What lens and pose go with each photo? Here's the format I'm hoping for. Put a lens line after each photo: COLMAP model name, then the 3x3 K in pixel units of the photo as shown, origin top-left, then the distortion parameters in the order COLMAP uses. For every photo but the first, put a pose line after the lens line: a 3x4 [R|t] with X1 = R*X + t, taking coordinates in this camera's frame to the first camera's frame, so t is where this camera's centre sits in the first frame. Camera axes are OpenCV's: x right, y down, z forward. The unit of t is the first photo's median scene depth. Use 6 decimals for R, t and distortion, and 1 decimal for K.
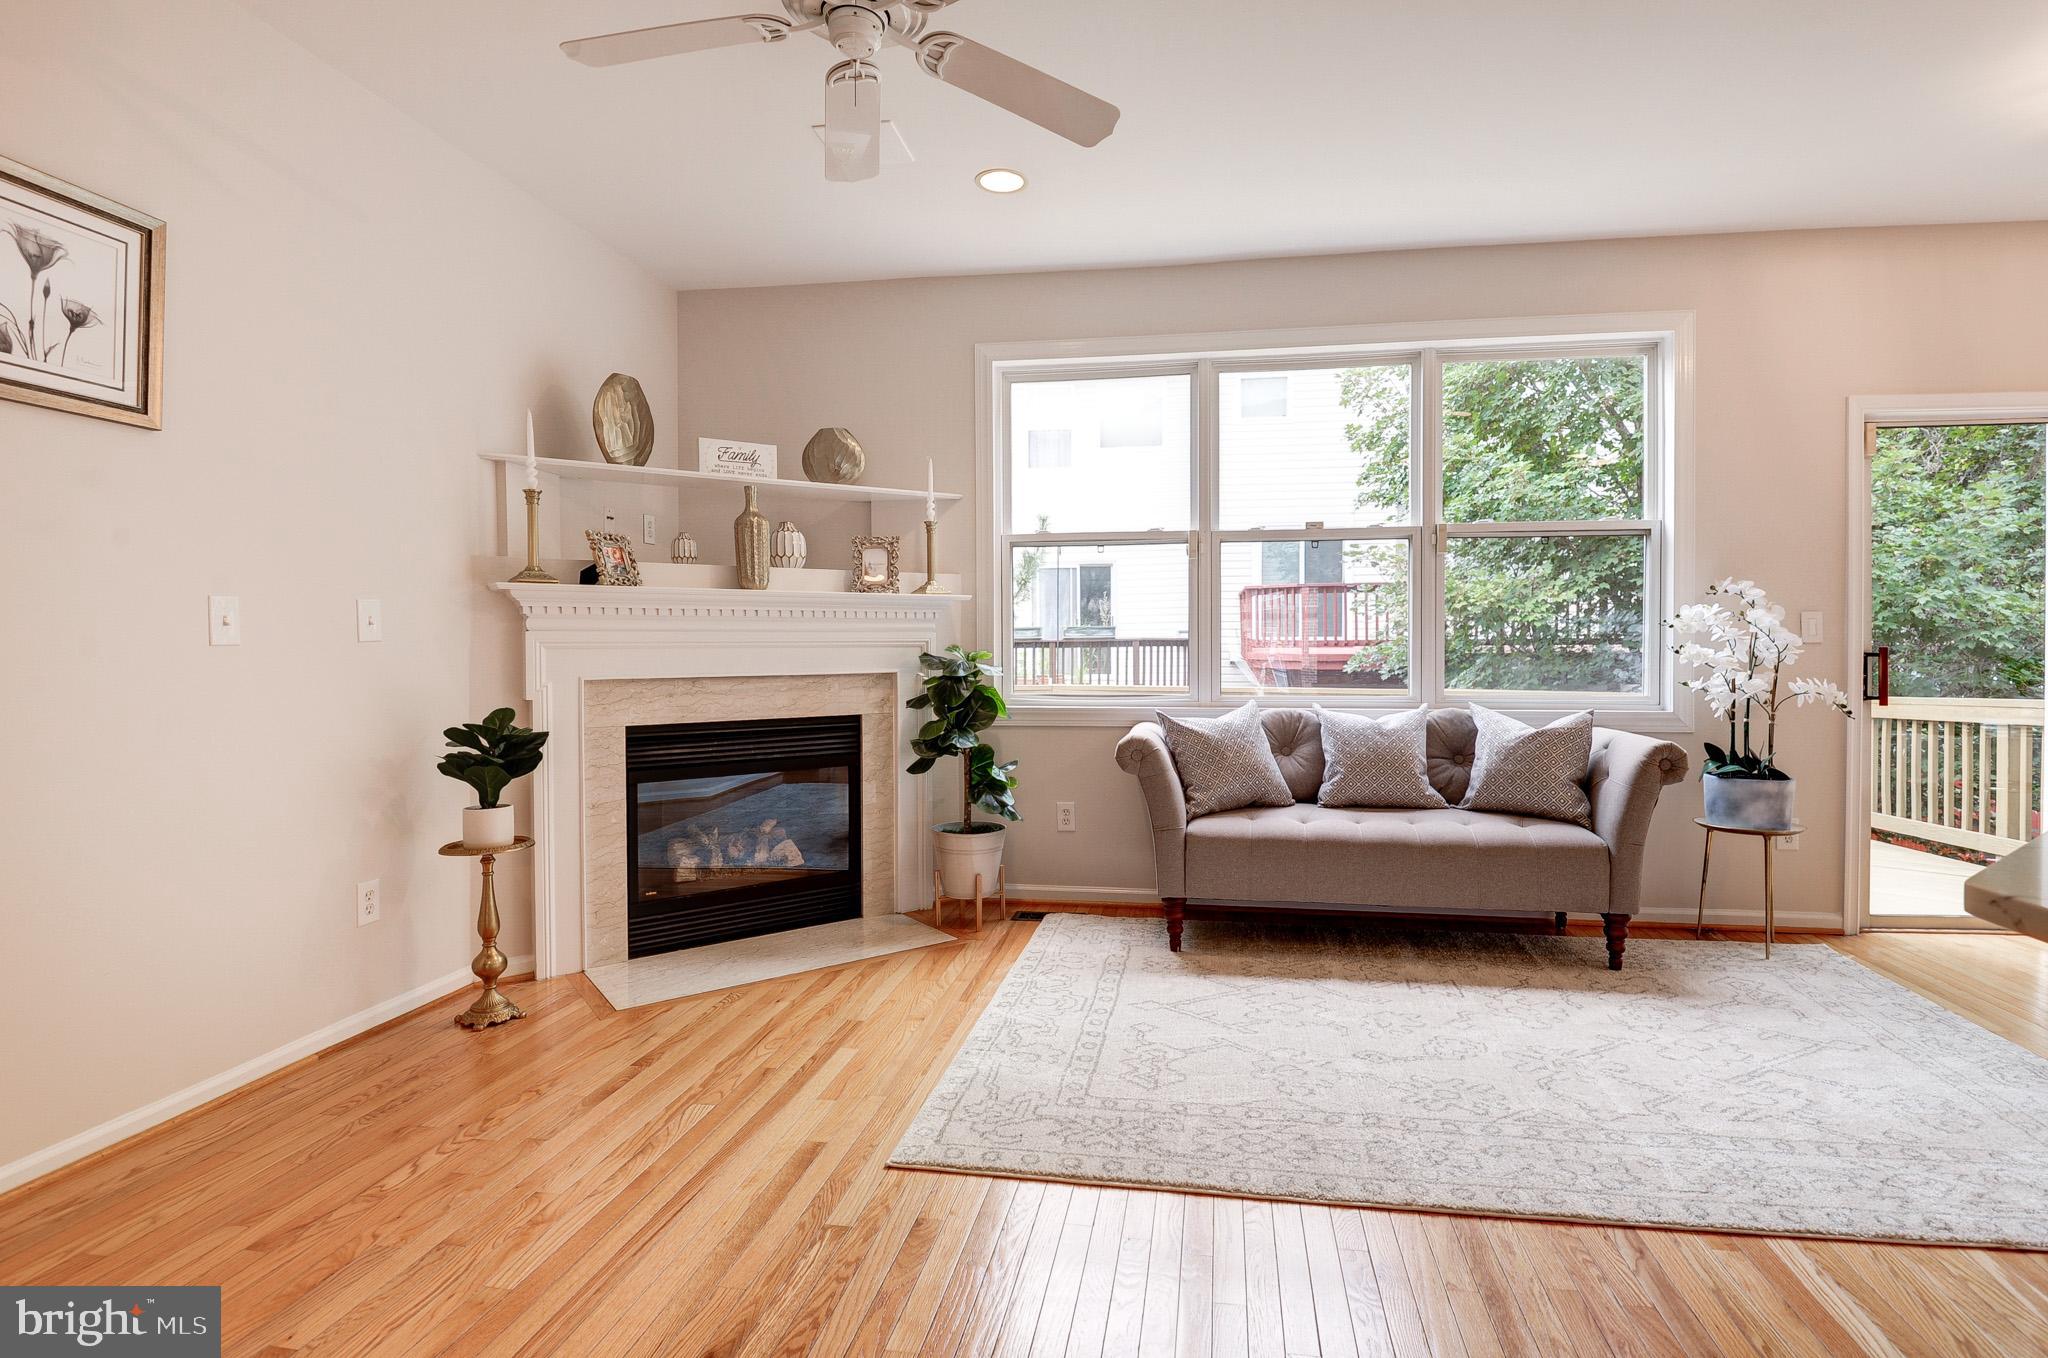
lens RADIAL K [[1005.1, 0, 1058.7], [0, 1005.1, 664.3], [0, 0, 1]] dist [-0.024079, -0.001598]
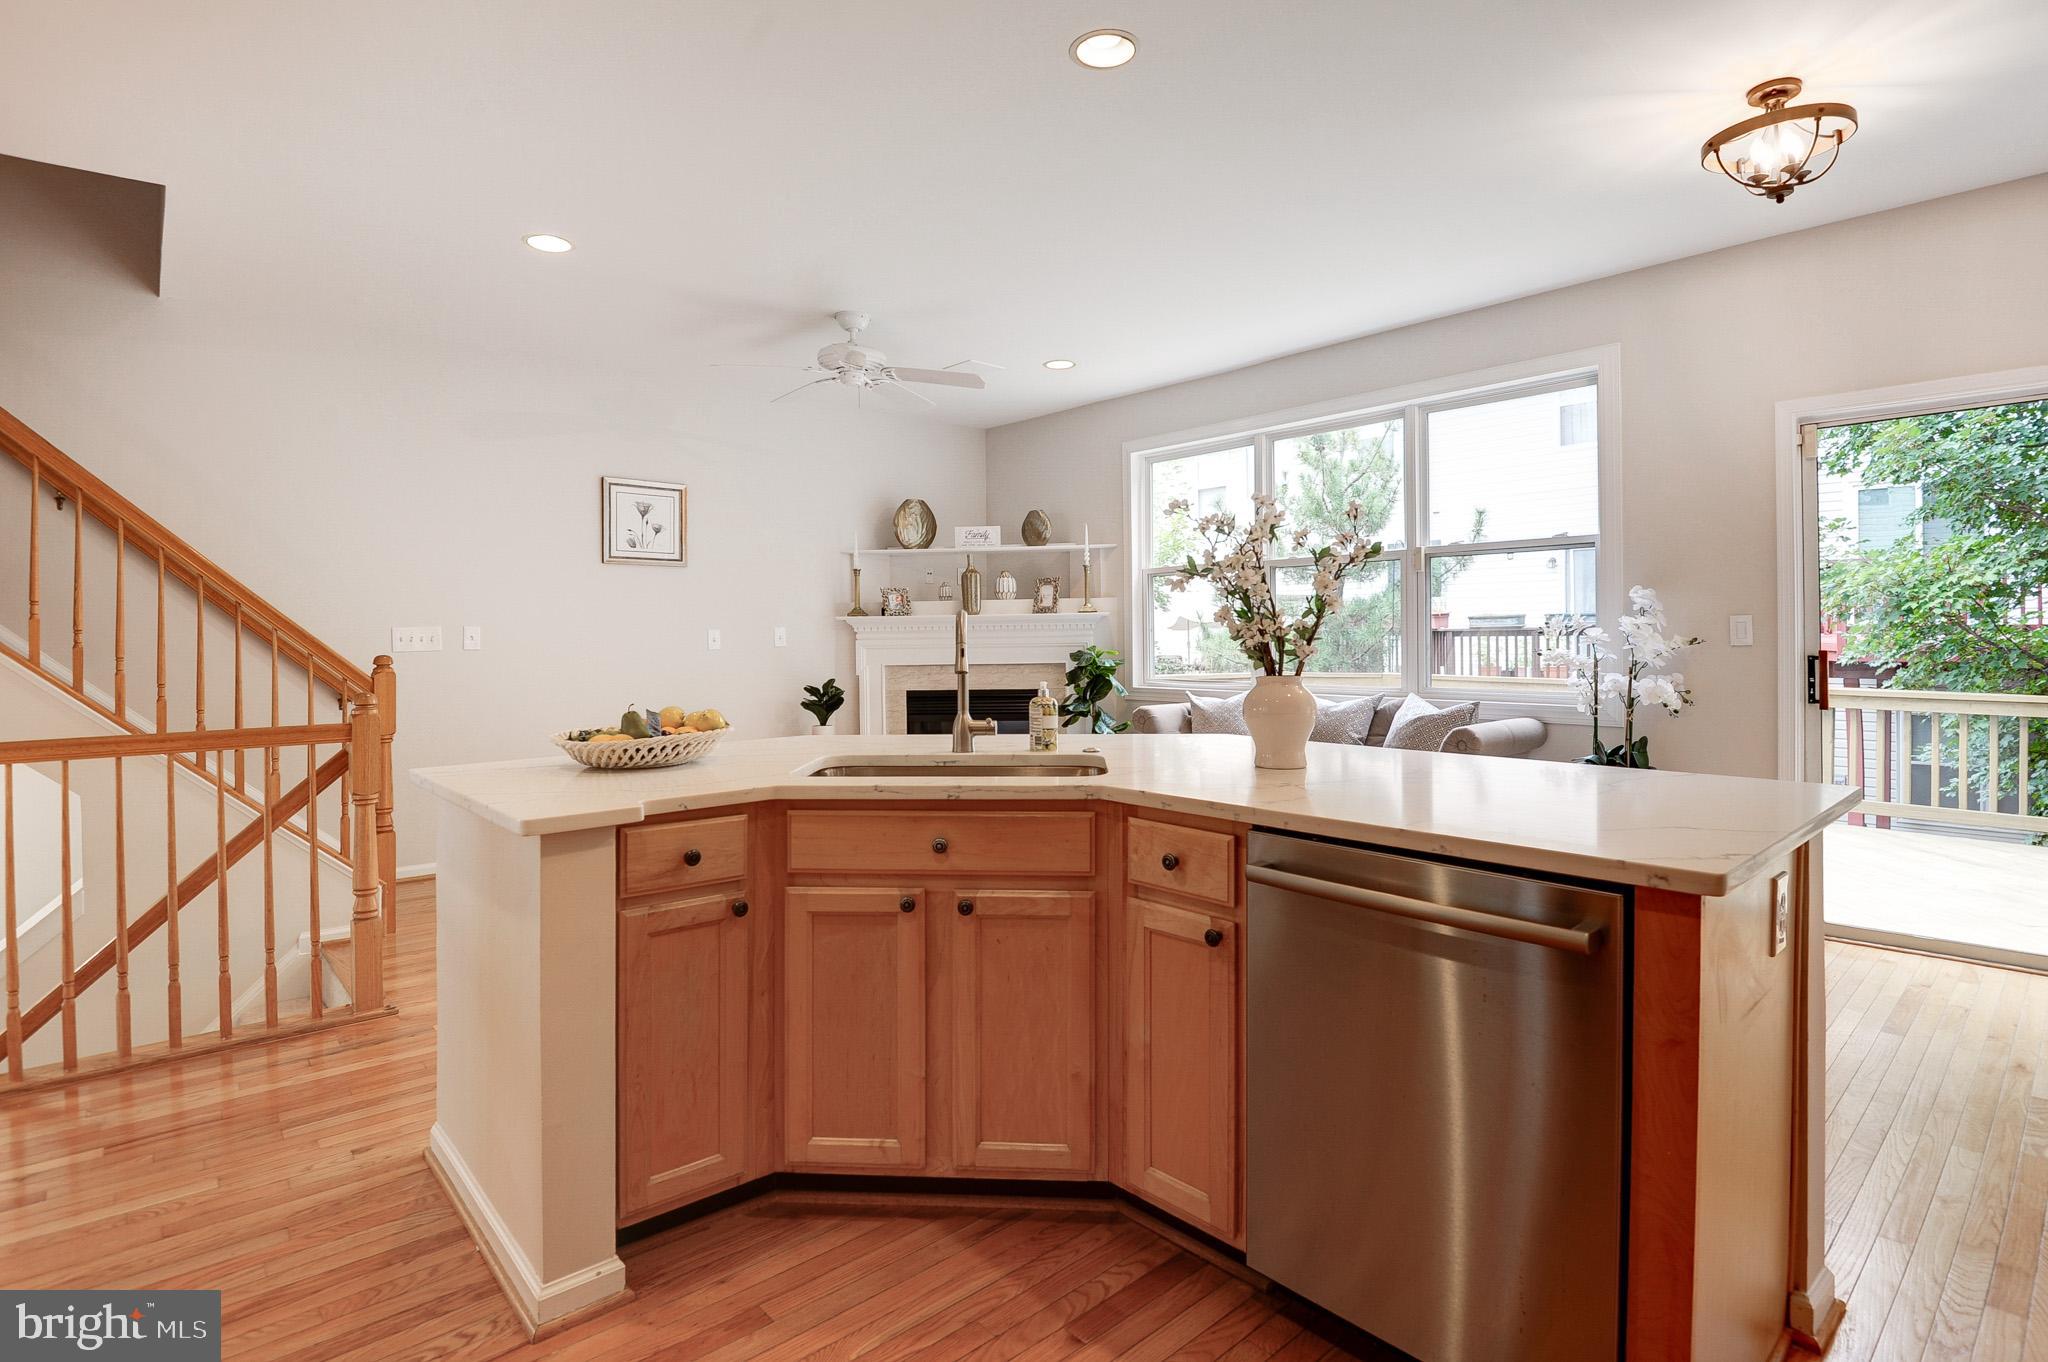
lens RADIAL K [[994.2, 0, 1018.0], [0, 994.2, 676.5], [0, 0, 1]] dist [0.003677, -0.014478]
pose [[0.768843, 0.021732, -0.639068, 0.950090], [-0.002583, 0.999520, 0.030881, -0.022565], [0.639432, -0.022092, 0.768530, -0.303679]]
